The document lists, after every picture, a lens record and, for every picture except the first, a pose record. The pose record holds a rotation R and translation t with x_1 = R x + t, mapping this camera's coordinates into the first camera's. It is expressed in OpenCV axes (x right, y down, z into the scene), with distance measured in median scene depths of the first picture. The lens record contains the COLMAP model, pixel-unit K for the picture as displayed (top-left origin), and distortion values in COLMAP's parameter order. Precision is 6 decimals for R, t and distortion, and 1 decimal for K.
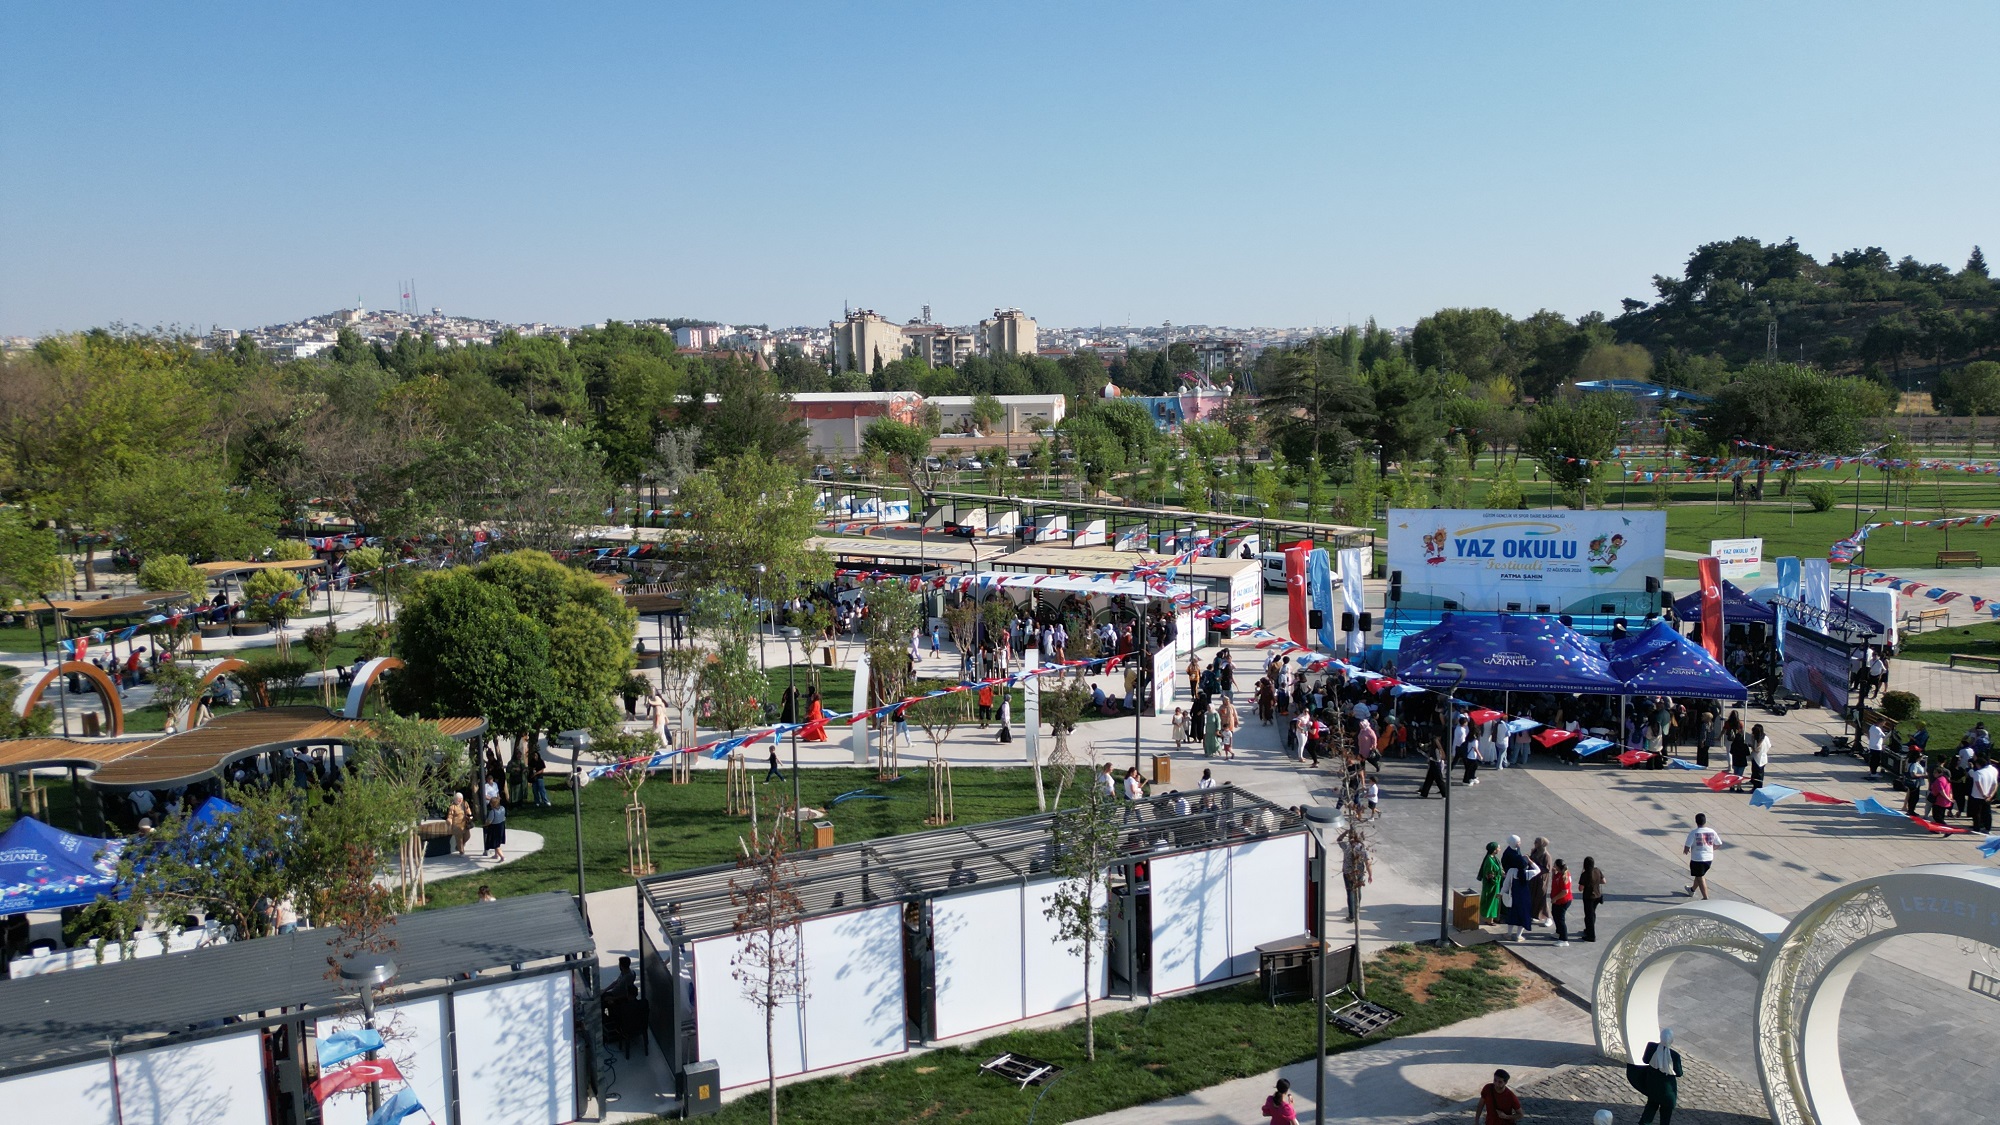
lens RADIAL K [[1405.0, 0, 1000.0], [0, 1405.0, 562.5], [0, 0, 1]] dist [0.099713, -0.123564]
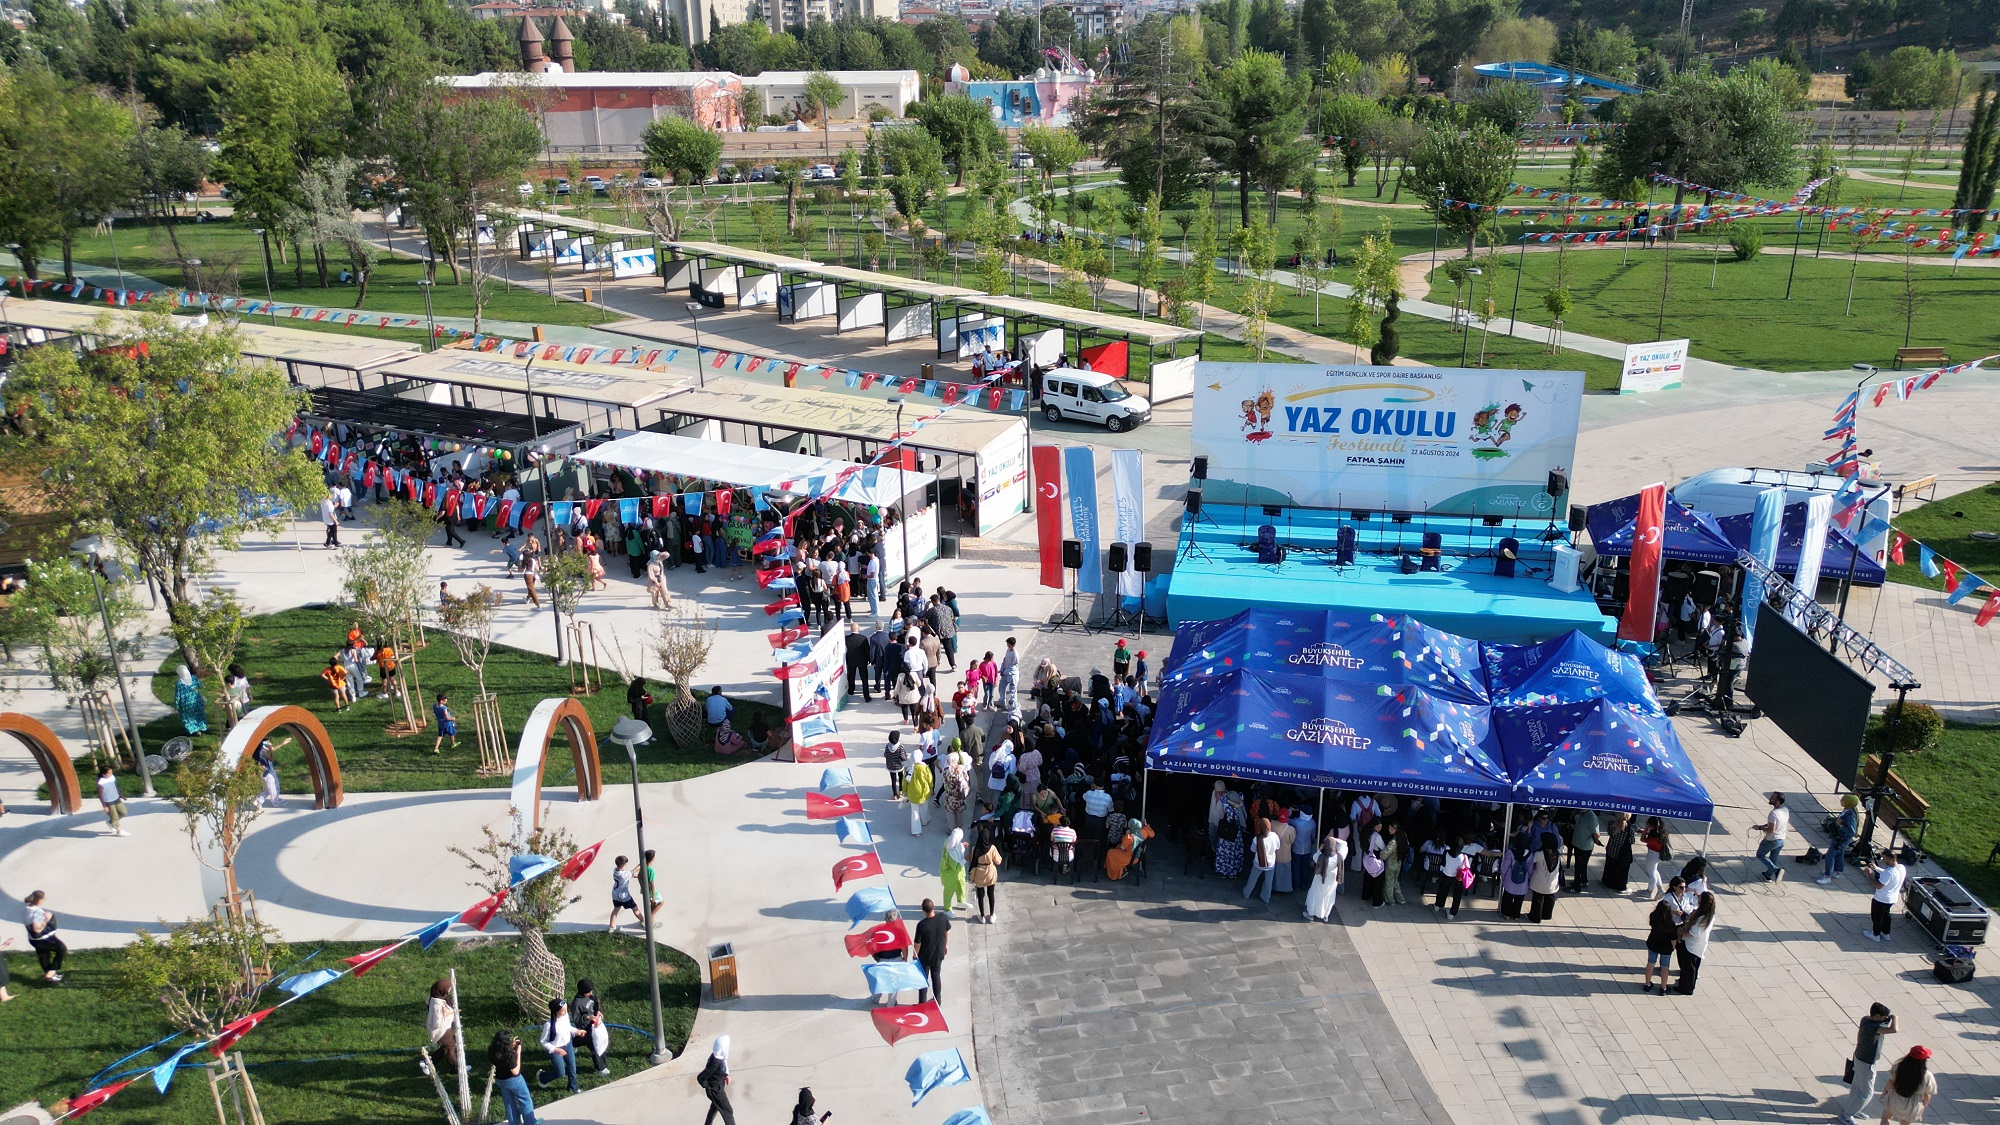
lens RADIAL K [[1405.0, 0, 1000.0], [0, 1405.0, 562.5], [0, 0, 1]] dist [0.099713, -0.123564]
pose [[0.996898, -0.022556, 0.075402, 0.062723], [0.005119, 0.974607, 0.223862, -0.047306], [-0.078536, -0.222781, 0.971700, 0.158872]]
